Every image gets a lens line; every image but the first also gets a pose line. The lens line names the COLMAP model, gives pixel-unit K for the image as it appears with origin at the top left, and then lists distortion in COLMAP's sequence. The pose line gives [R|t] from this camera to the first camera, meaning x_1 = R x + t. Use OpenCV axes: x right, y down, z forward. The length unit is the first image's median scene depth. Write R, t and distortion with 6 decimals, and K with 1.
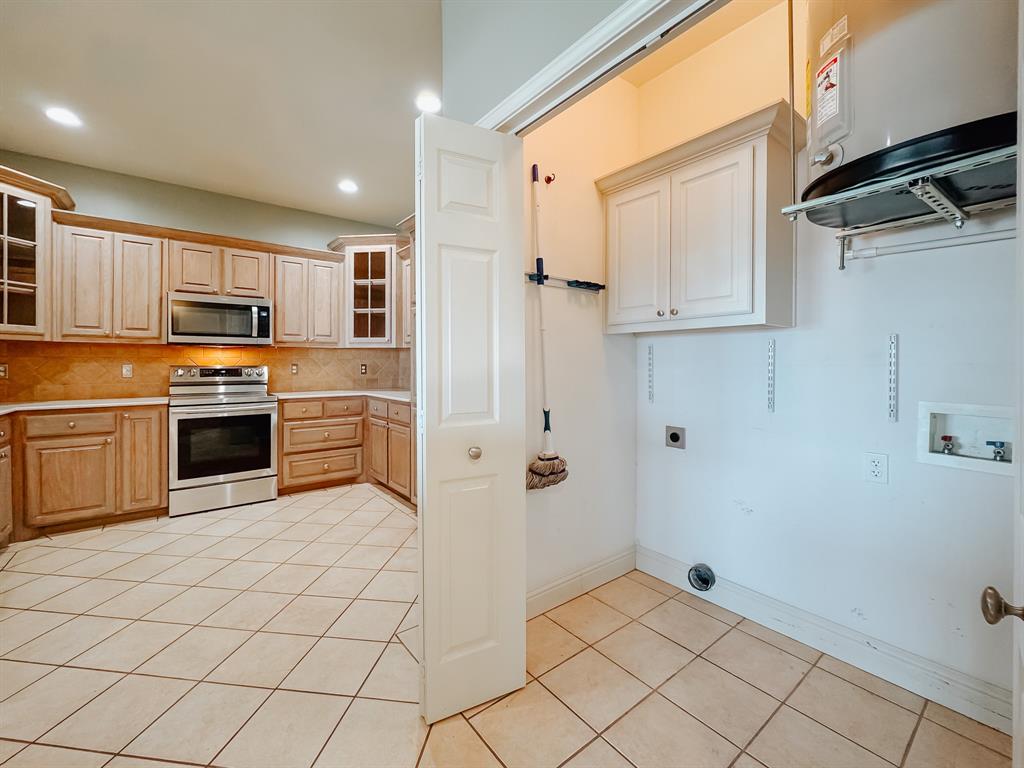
lens RADIAL K [[436.6, 0, 512.1], [0, 436.6, 363.9], [0, 0, 1]] dist [-0.003892, -0.000341]
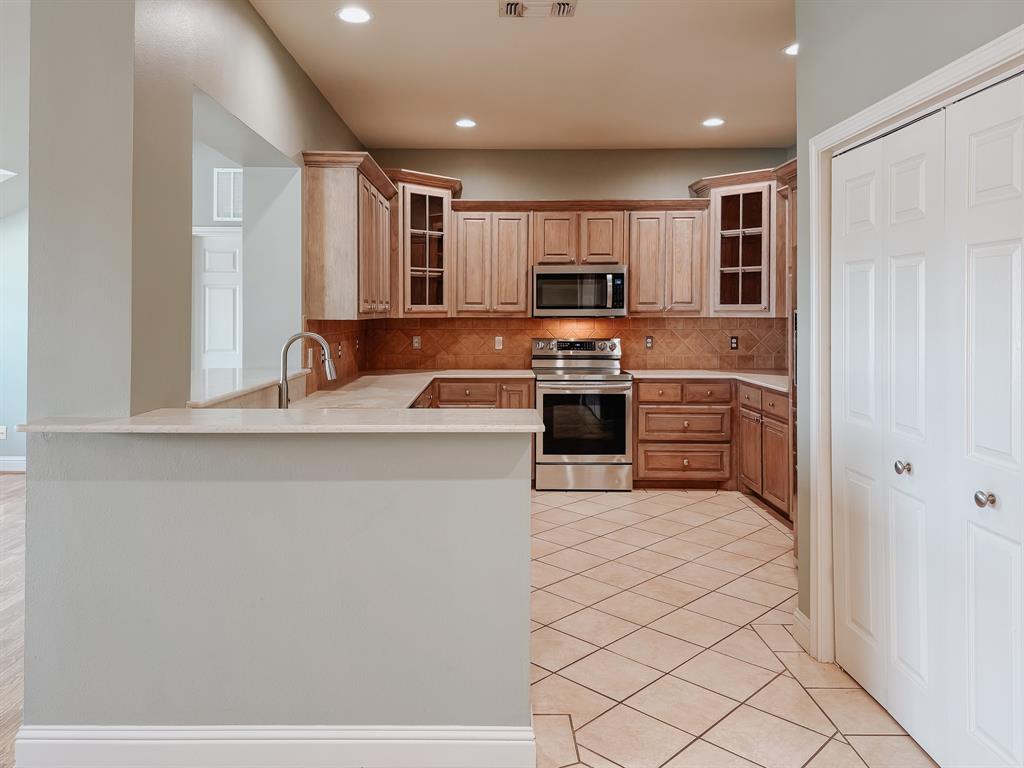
lens RADIAL K [[743.9, 0, 486.1], [0, 743.9, 327.1], [0, 0, 1]] dist [0.119937, -0.000844]
pose [[0.785426, 0.011121, -0.618856, 0.169002], [0.000107, 0.999836, 0.018104, -0.050822], [0.618956, -0.014286, 0.785296, -0.378089]]
